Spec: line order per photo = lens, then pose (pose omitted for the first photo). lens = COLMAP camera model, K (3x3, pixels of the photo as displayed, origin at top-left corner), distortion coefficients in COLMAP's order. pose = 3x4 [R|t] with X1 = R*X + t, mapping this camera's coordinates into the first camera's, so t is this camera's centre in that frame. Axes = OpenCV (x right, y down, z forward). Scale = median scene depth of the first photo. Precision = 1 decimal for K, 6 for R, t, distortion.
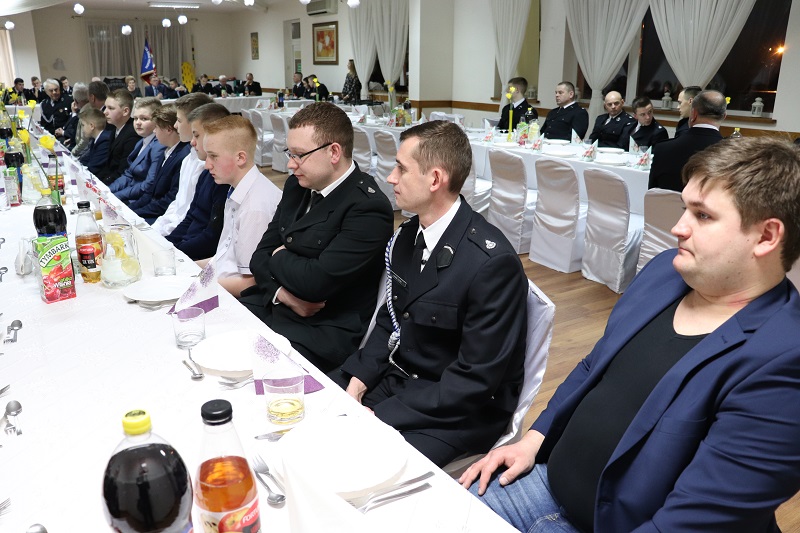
lens RADIAL K [[676.8, 0, 397.9], [0, 676.8, 268.2], [0, 0, 1]] dist [-0.060571, 0.007596]
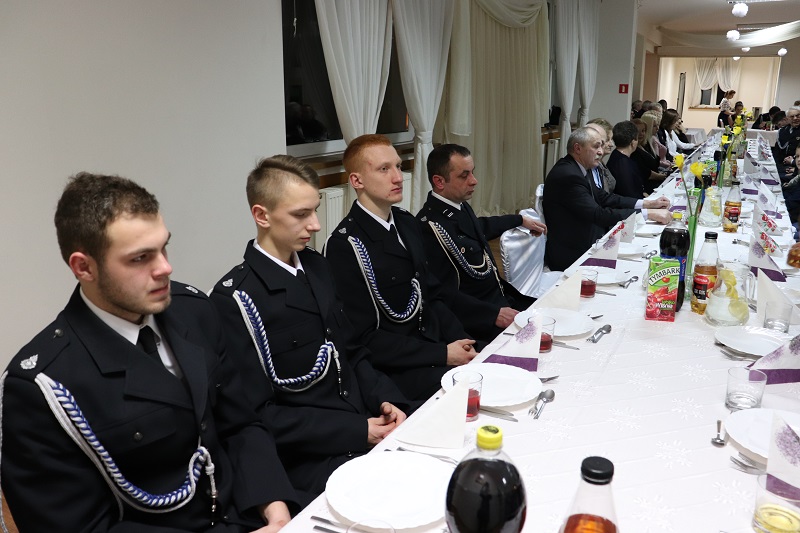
lens RADIAL K [[676.8, 0, 398.5], [0, 676.8, 265.4], [0, 0, 1]] dist [-0.060571, 0.007596]
pose [[0.510537, 0.226438, -0.829505, 0.358562], [-0.257468, 0.960697, 0.103786, -0.104319], [0.820404, 0.160584, 0.548772, 0.249140]]
